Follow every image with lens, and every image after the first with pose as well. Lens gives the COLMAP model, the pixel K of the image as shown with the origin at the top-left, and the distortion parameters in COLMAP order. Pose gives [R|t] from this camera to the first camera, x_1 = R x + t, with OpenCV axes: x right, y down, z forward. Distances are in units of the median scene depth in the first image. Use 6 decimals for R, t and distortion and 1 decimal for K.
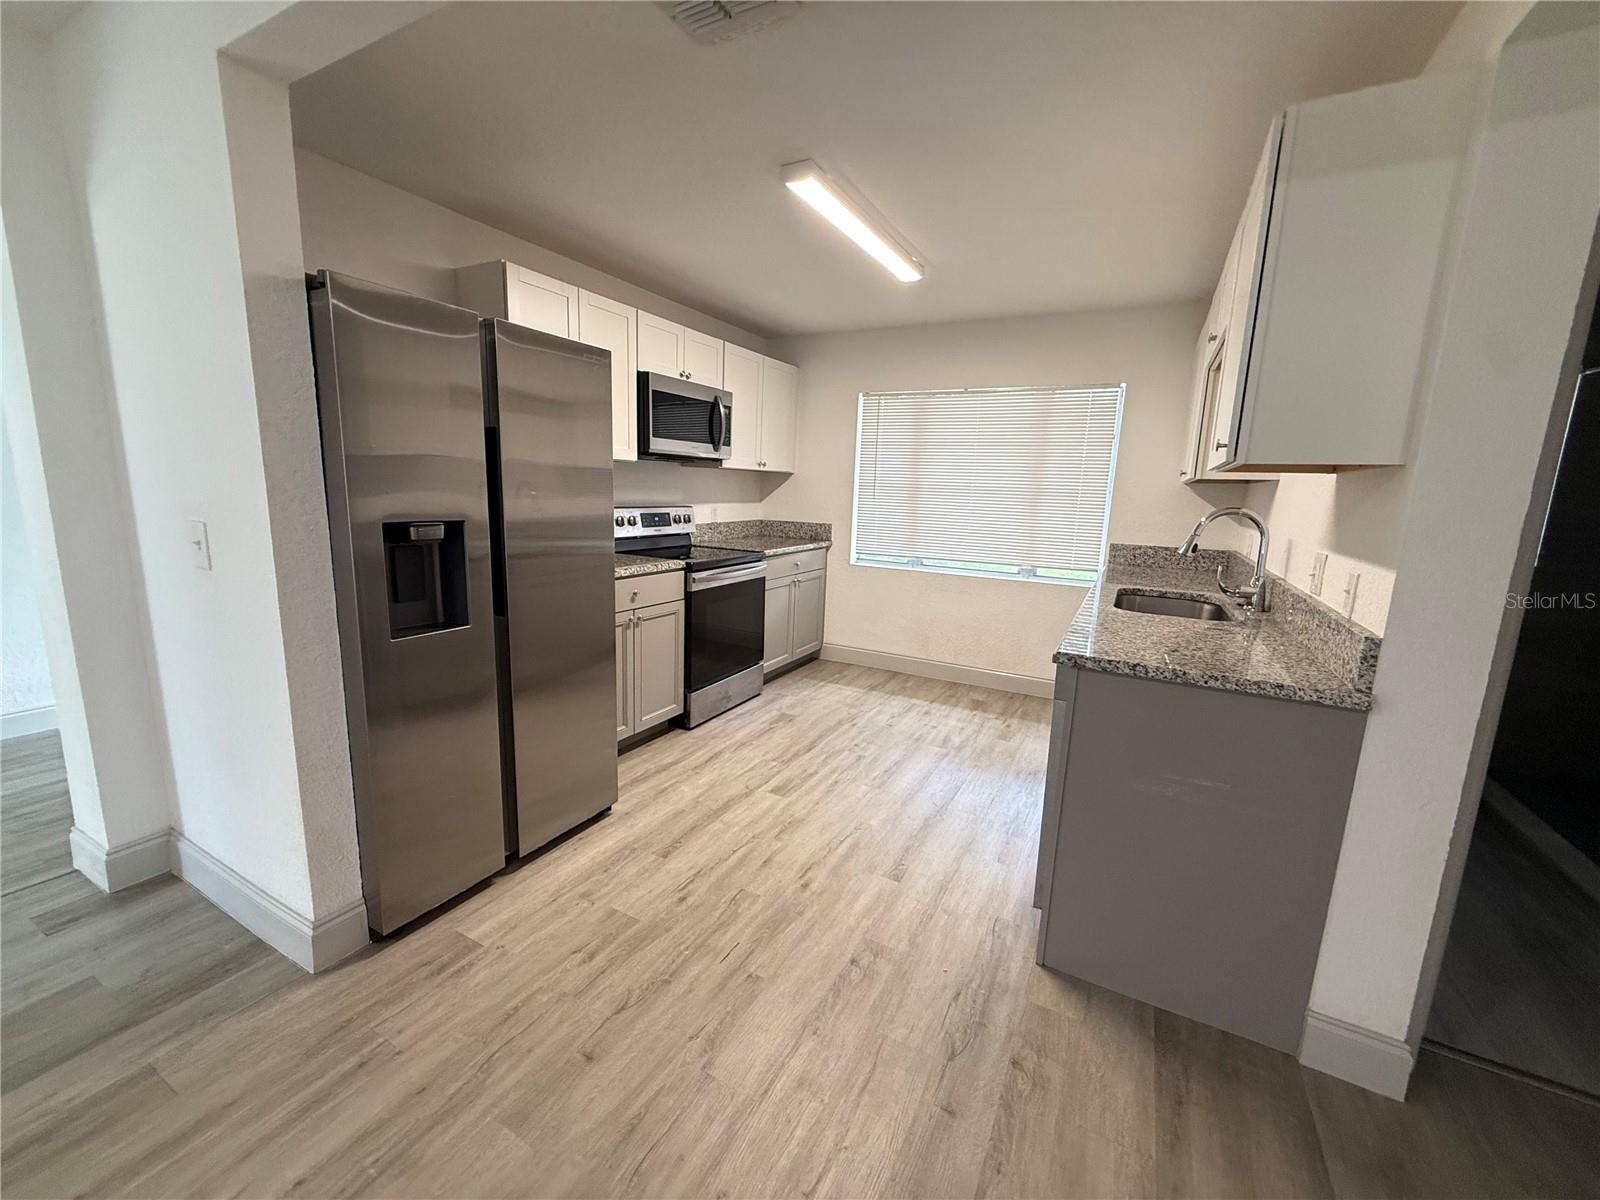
lens RADIAL K [[641.1, 0, 799.0], [0, 641.1, 598.4], [0, 0, 1]] dist [0.002859, -0.000148]
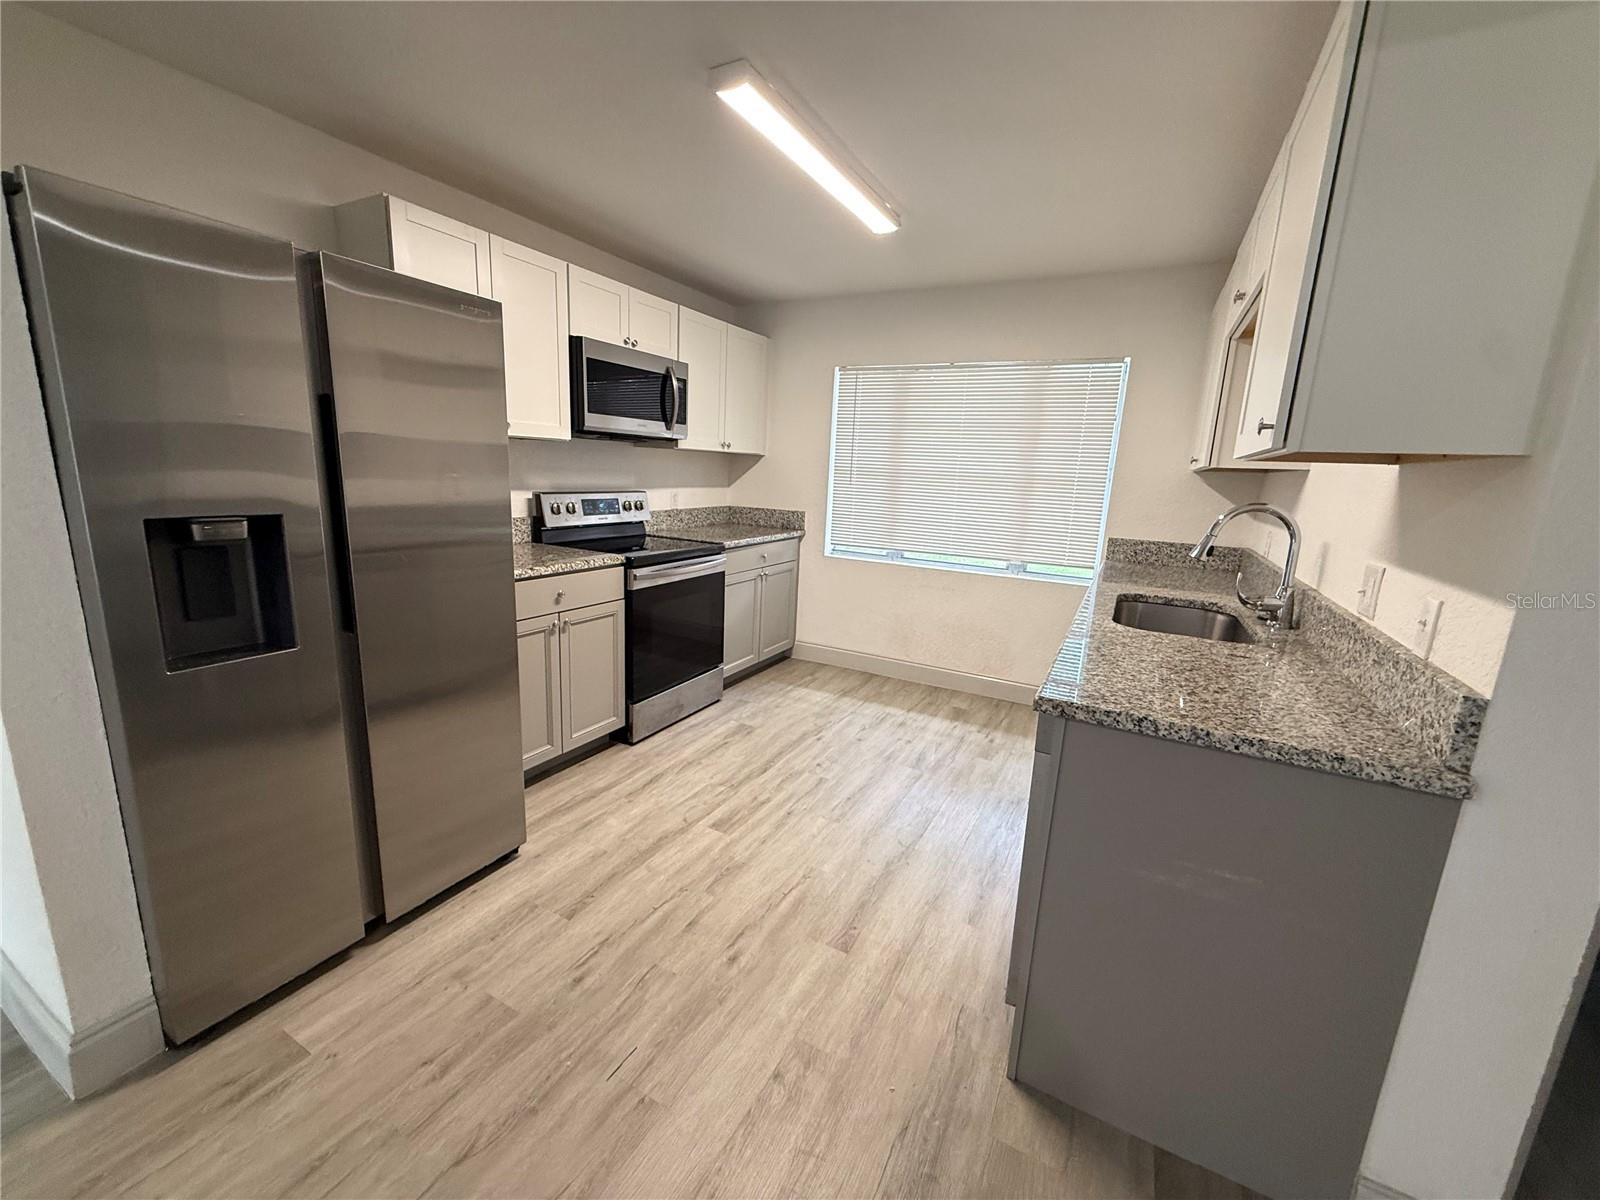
lens RADIAL K [[641.1, 0, 799.0], [0, 641.1, 597.5], [0, 0, 1]] dist [0.002859, -0.000148]
pose [[0.999949, 0.008454, 0.005553, 0.080809], [-0.008600, 0.999602, 0.026850, -0.037956], [-0.005323, -0.026896, 0.999624, 0.174458]]
